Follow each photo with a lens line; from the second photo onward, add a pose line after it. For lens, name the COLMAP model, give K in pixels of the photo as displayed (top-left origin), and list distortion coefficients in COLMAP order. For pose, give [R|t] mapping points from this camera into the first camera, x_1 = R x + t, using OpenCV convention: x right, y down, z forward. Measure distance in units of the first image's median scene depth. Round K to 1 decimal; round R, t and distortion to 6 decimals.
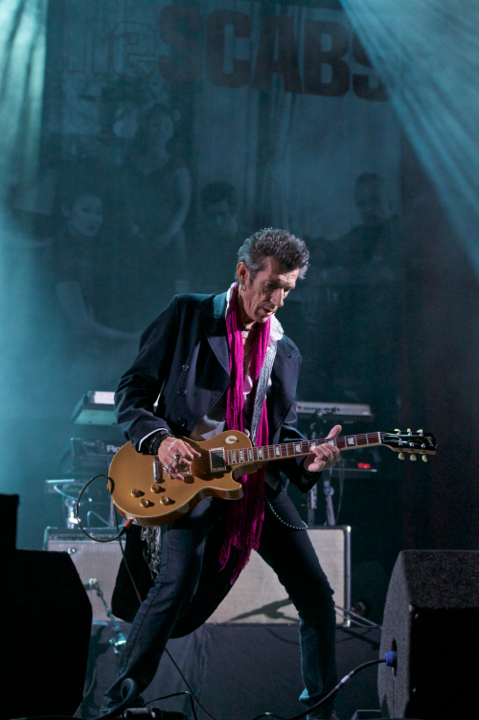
lens RADIAL K [[2235.7, 0, 239.5], [0, 2235.7, 359.9], [0, 0, 1]] dist [-0.414424, 0.000000]
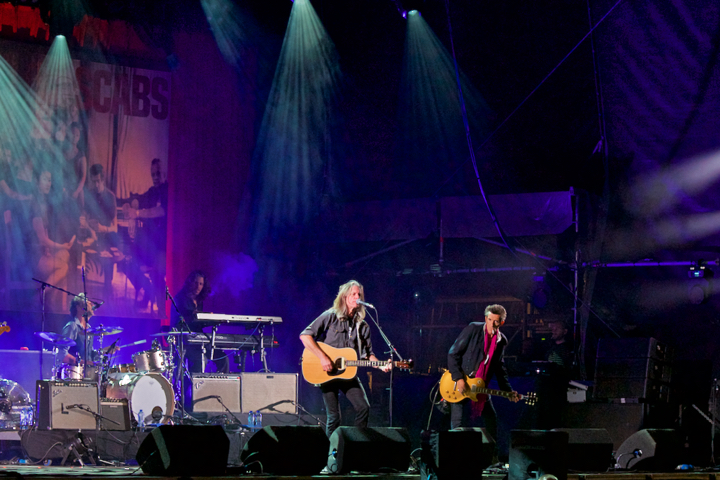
lens RADIAL K [[2675.8, 0, 360.0], [0, 2675.8, 240.2], [0, 0, 1]] dist [-0.098959, 0.000000]
pose [[0.845480, 0.037692, 0.532675, -1.043343], [-0.098908, 0.991300, 0.086846, -0.237253], [-0.524767, -0.126112, 0.841852, -1.067518]]
